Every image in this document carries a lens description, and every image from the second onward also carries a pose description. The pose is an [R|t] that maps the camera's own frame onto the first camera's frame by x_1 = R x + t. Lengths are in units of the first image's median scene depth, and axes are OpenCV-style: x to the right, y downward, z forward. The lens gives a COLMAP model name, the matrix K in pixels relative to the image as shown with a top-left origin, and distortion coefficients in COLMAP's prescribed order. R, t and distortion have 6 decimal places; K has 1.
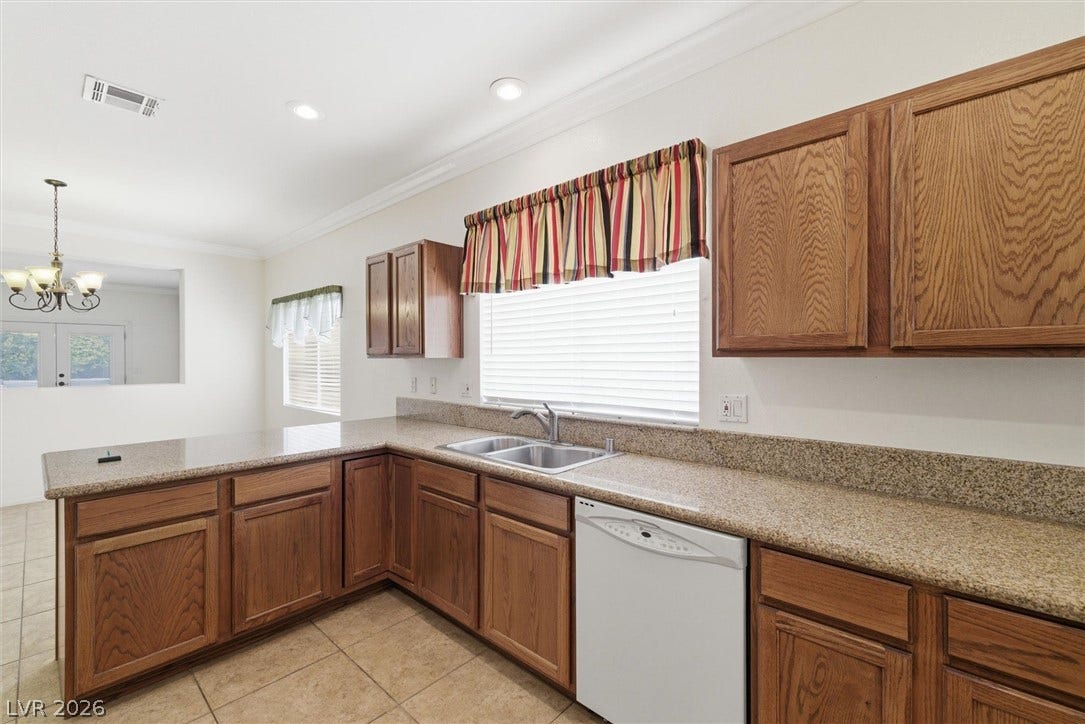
lens RADIAL K [[454.5, 0, 537.2], [0, 454.5, 360.7], [0, 0, 1]] dist [0.006051, -0.001553]
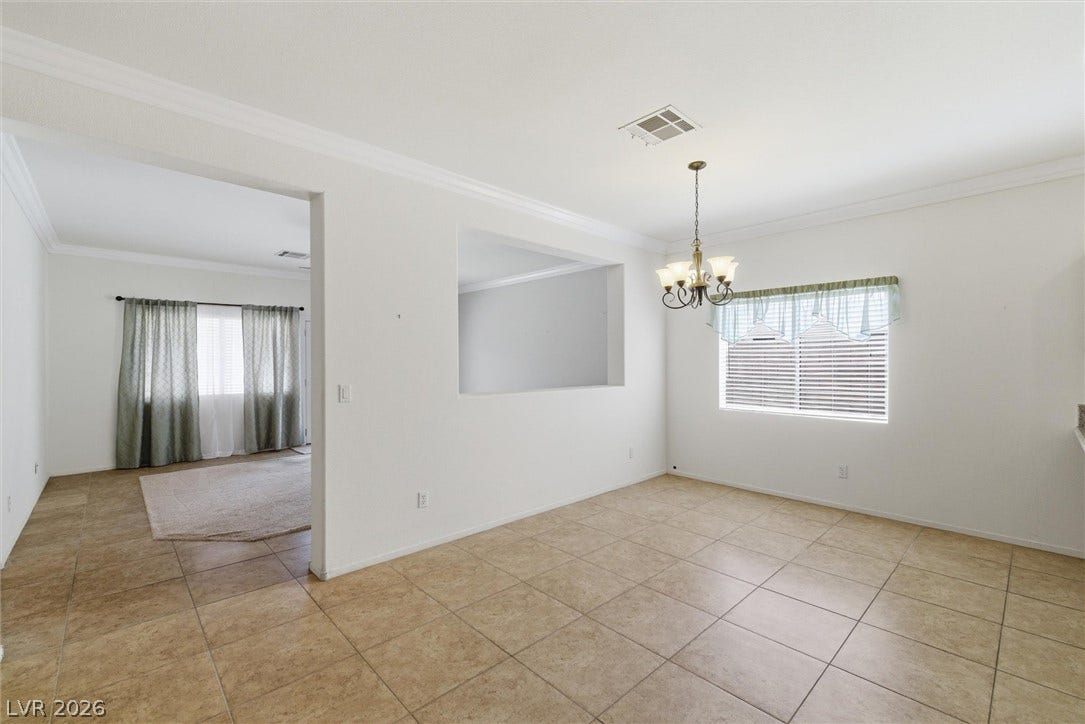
lens RADIAL K [[454.5, 0, 534.7], [0, 454.5, 360.7], [0, 0, 1]] dist [0.006051, -0.001553]
pose [[0.996904, 0.000282, -0.078625, -2.257913], [-0.000430, 0.999998, -0.001864, 0.000833], [0.078625, 0.001892, 0.996902, 0.133001]]
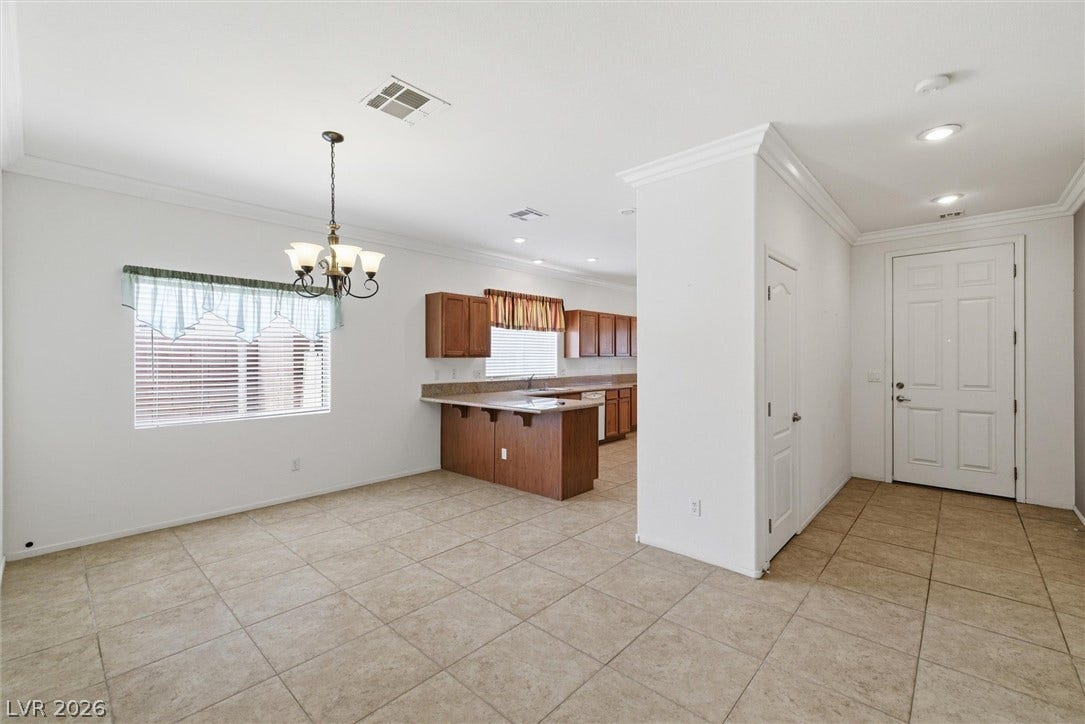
lens RADIAL K [[454.5, 0, 537.8], [0, 454.5, 355.5], [0, 0, 1]] dist [0.006051, -0.001553]
pose [[0.009088, 0.006285, 0.999939, -3.184862], [0.005862, 0.999963, -0.006339, -0.001276], [-0.999942, 0.005919, 0.009050, 1.103004]]
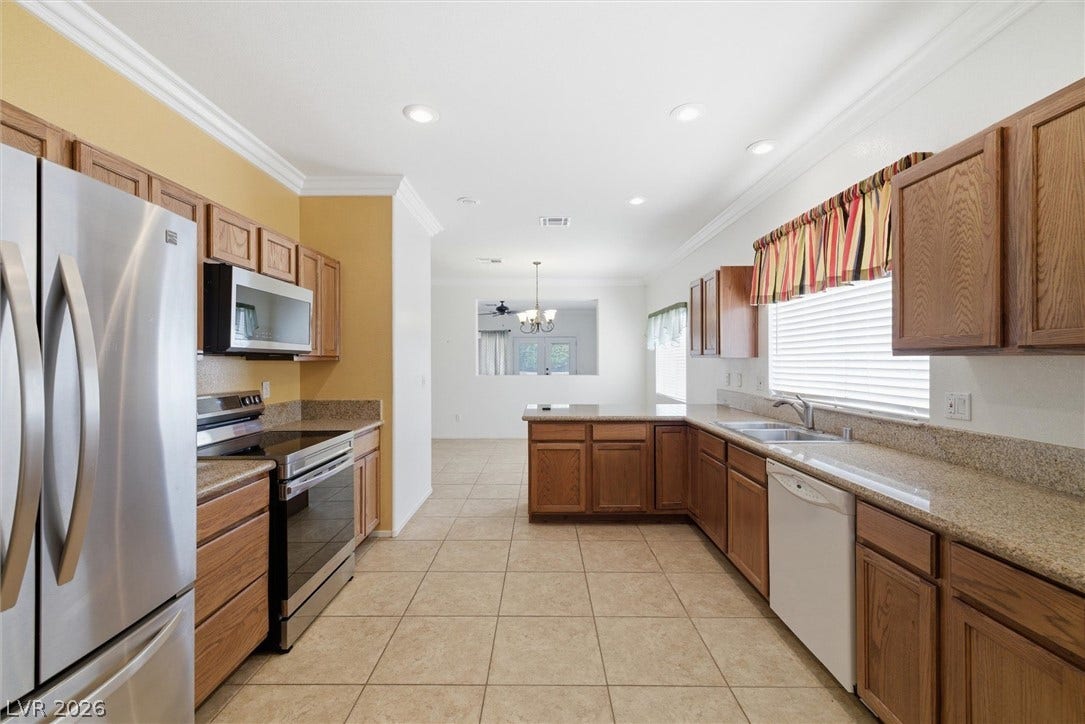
lens RADIAL K [[454.5, 0, 539.9], [0, 454.5, 360.6], [0, 0, 1]] dist [0.006051, -0.001553]
pose [[0.667680, 0.000014, -0.744449, 0.530045], [0.000145, 1.000000, 0.000149, 0.002533], [0.744449, -0.000208, 0.667680, -0.355290]]
